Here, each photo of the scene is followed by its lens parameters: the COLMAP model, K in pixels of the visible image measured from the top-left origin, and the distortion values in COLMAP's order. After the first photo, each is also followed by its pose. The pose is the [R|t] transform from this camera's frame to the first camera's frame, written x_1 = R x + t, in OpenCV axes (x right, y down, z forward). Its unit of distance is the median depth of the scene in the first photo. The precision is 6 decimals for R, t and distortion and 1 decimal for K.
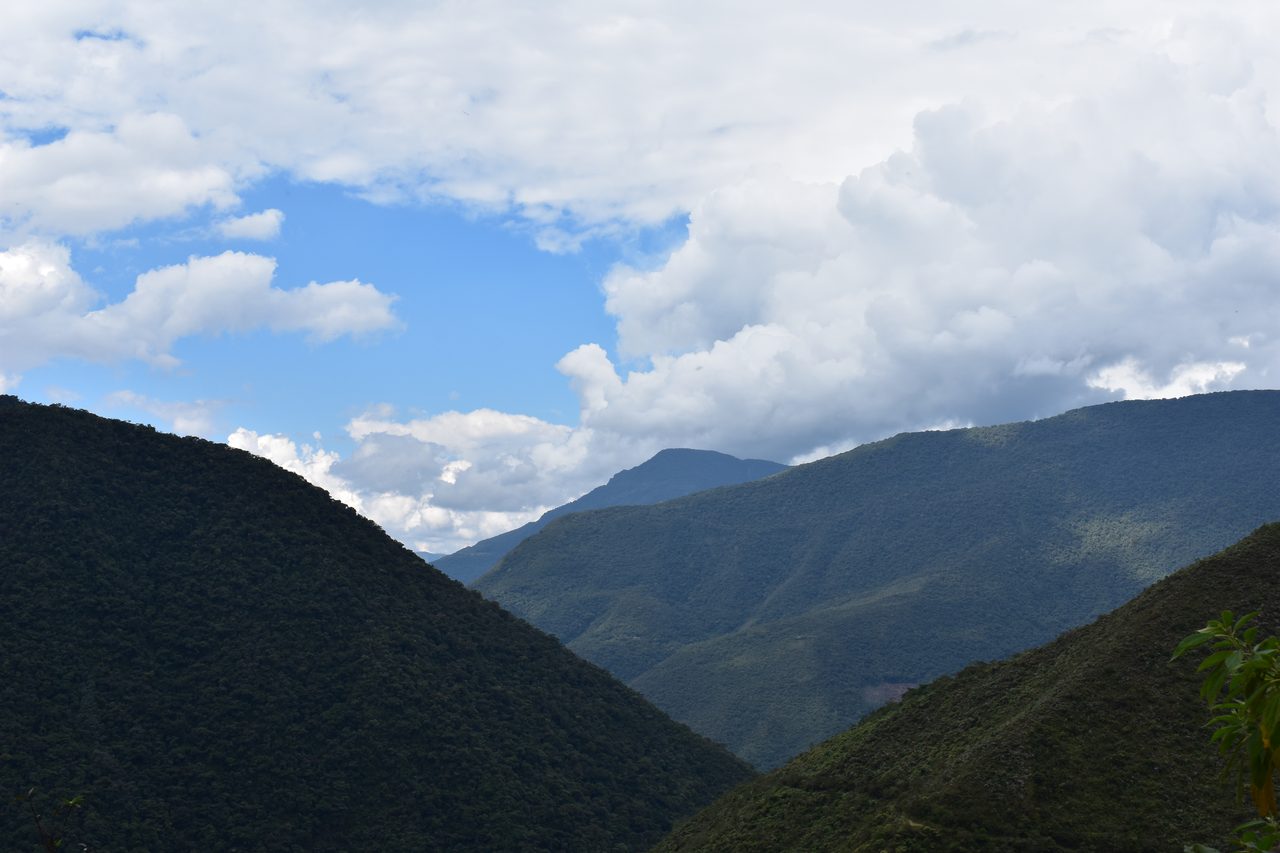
lens RADIAL K [[1725.7, 0, 647.1], [0, 1725.7, 426.7], [0, 0, 1]] dist [-0.041166, -0.001941]
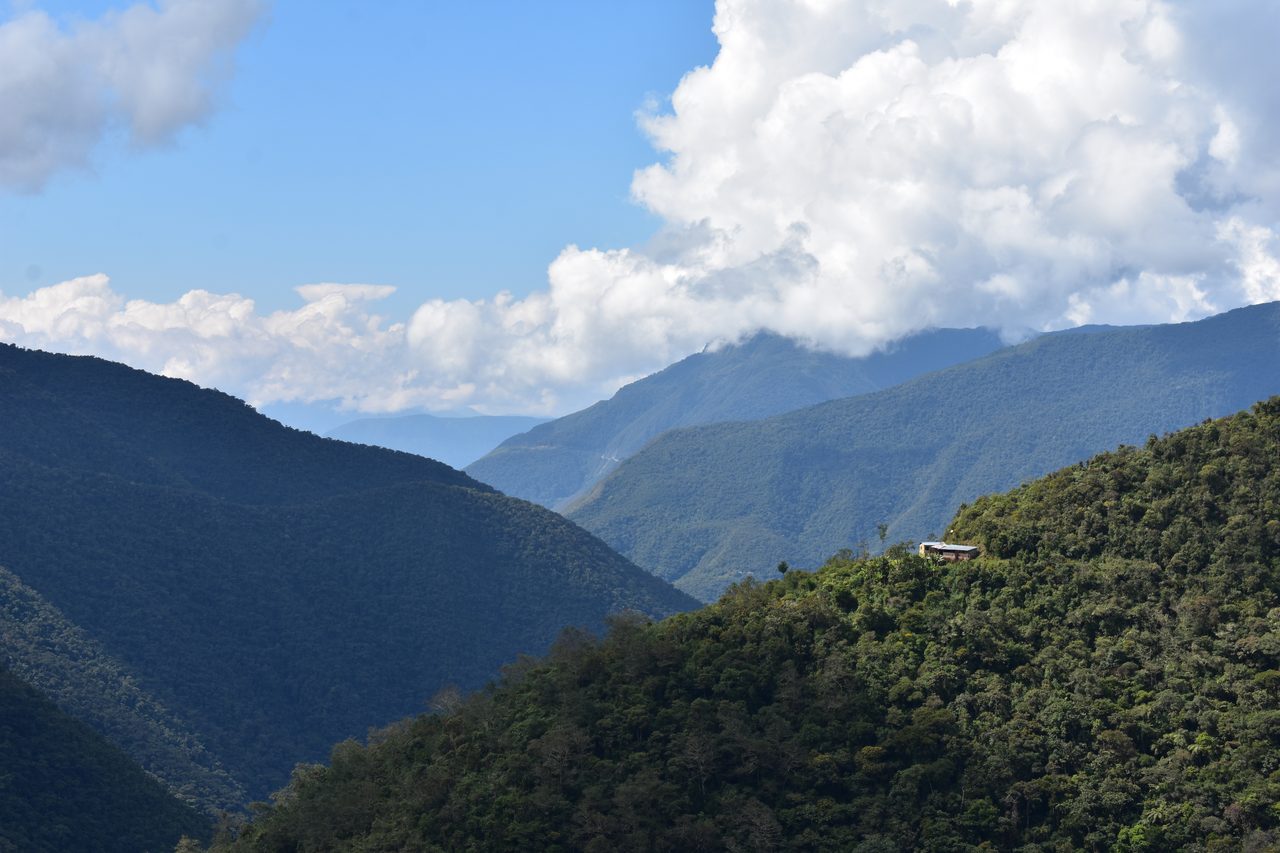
lens RADIAL K [[2929.2, 0, 640.0], [0, 2929.2, 426.5], [0, 0, 1]] dist [0.059621, 0.297610]
pose [[0.999206, -0.011599, -0.038106, -0.014366], [0.014963, 0.995899, 0.089222, -0.349293], [0.036914, -0.089722, 0.995283, -2.062622]]
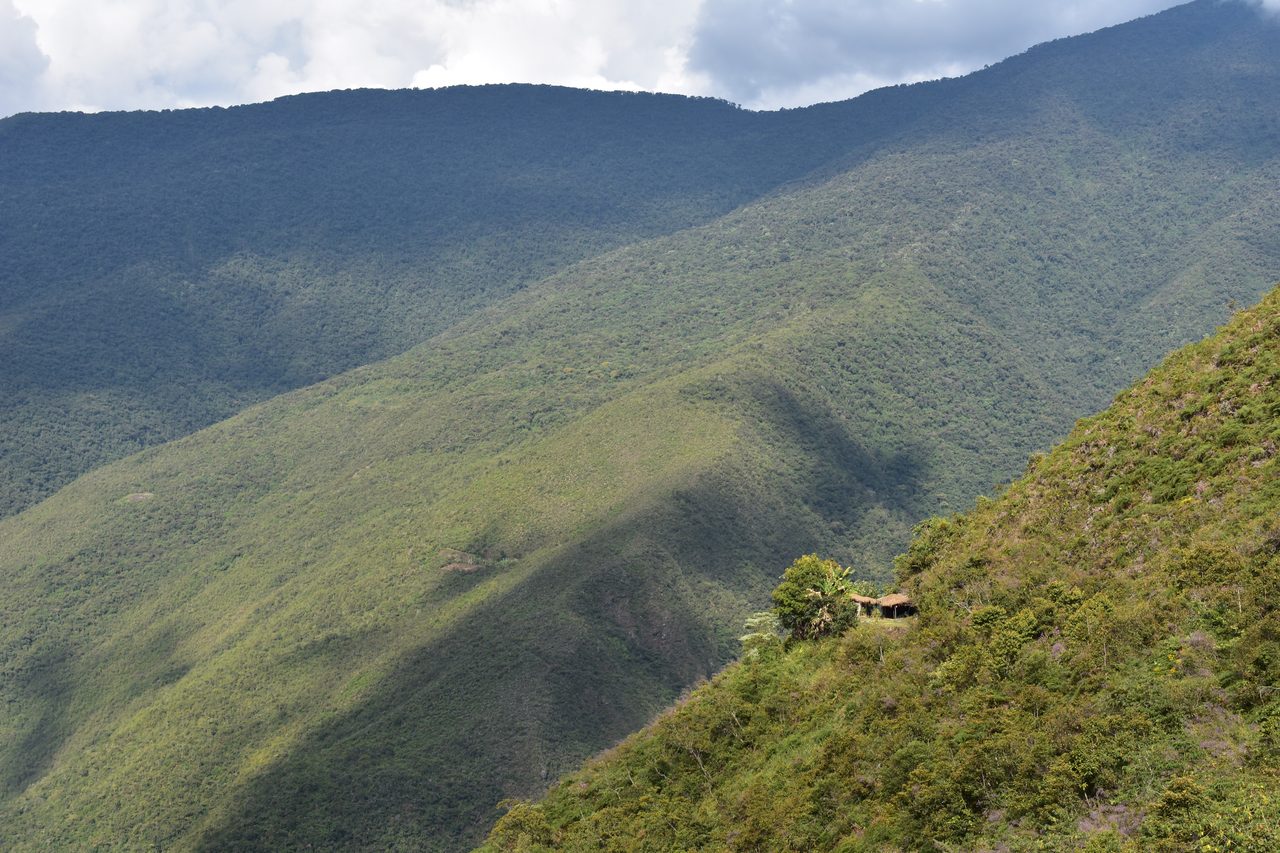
lens RADIAL K [[2141.2, 0, 640.0], [0, 2141.2, 426.5], [0, 0, 1]] dist [-0.005394, 0.084275]
pose [[0.926358, 0.026084, 0.375741, 0.247814], [-0.062669, 0.994367, 0.085477, 0.151932], [-0.371395, -0.102730, 0.922774, 0.613602]]
